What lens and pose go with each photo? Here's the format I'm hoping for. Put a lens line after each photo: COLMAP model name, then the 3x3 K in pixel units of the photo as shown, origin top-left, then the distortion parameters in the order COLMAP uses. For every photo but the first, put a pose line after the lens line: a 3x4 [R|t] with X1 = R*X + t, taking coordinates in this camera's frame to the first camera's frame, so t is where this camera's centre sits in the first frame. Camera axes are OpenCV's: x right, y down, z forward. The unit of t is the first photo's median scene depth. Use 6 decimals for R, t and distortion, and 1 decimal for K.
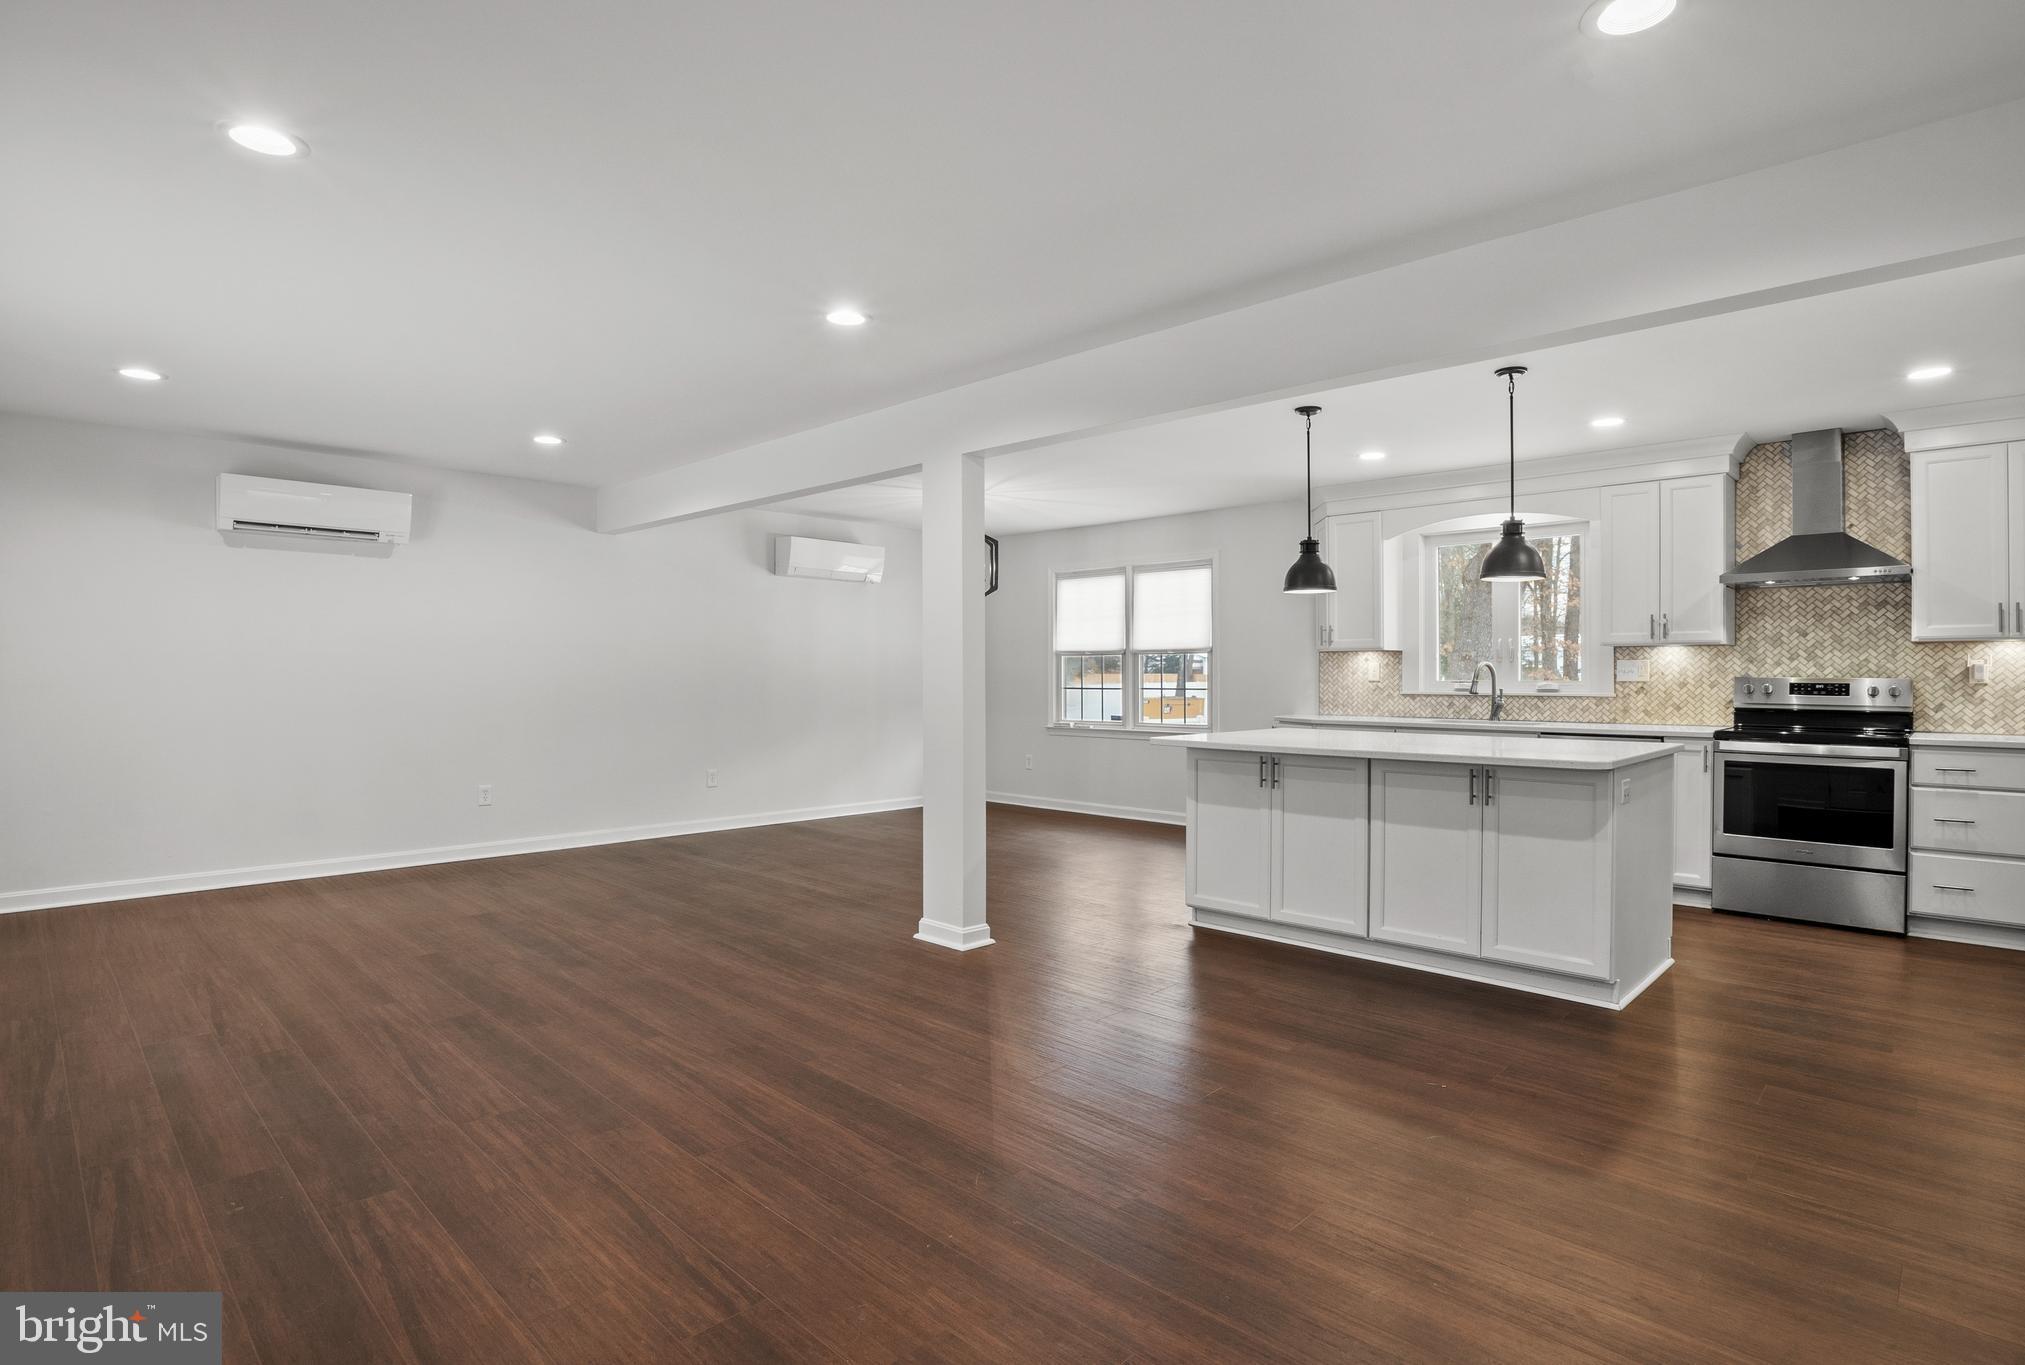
lens RADIAL K [[1012.8, 0, 1027.5], [0, 1012.8, 682.5], [0, 0, 1]] dist [-0.057064, 0.018082]
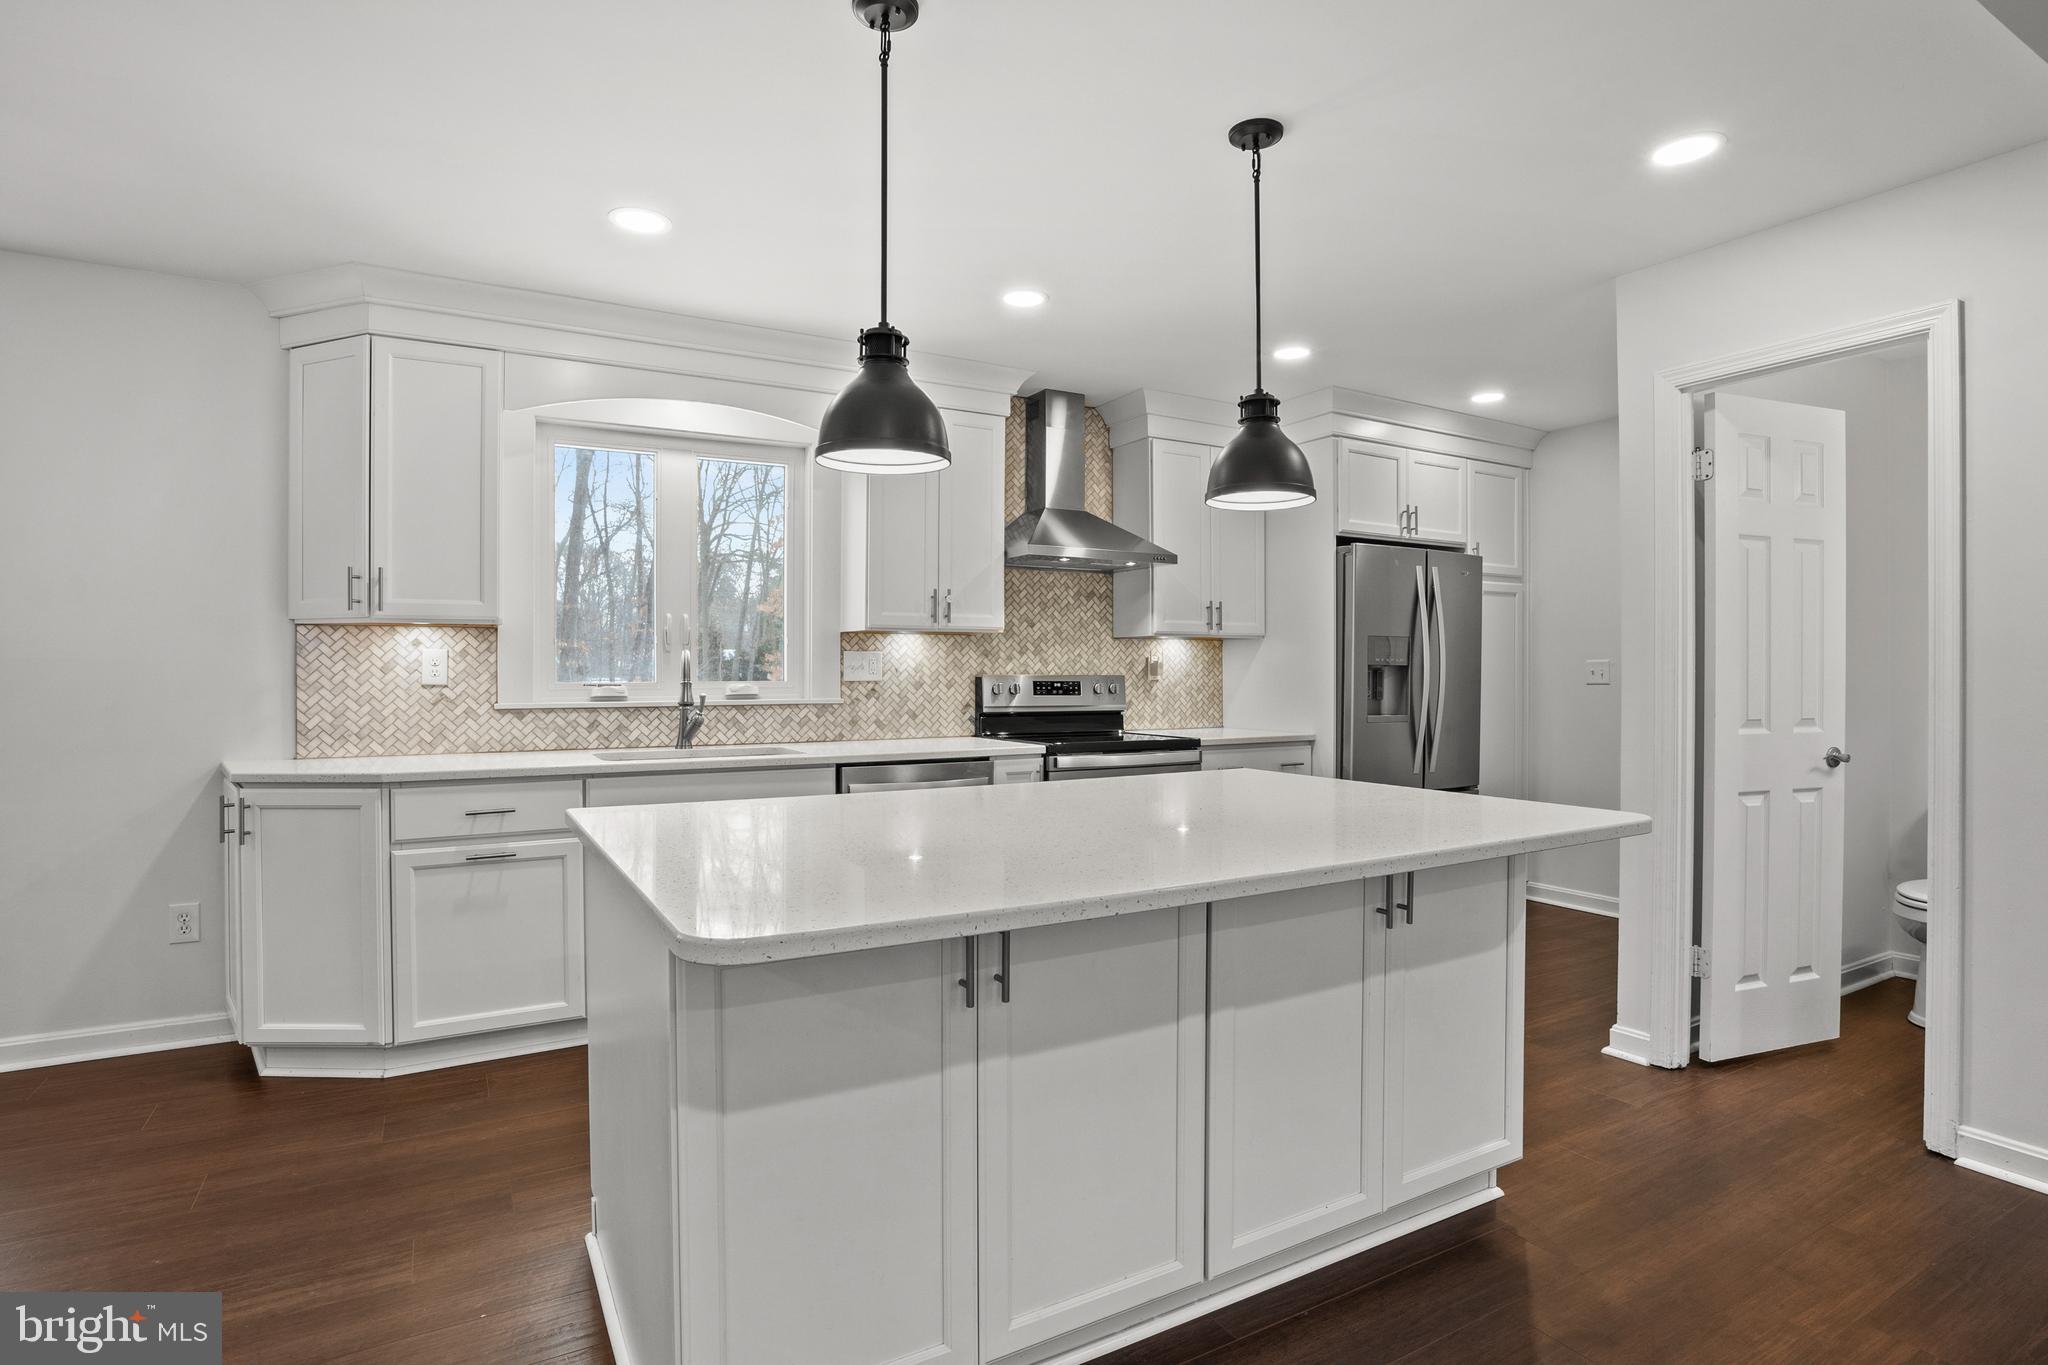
lens RADIAL K [[1024.3, 0, 1014.7], [0, 1024.3, 677.4], [0, 0, 1]] dist [-0.057064, 0.018082]
pose [[0.293288, -0.006796, 0.956000, -0.076478], [0.008878, 0.999951, 0.004384, -0.006976], [-0.955983, 0.007201, 0.293334, 0.777273]]
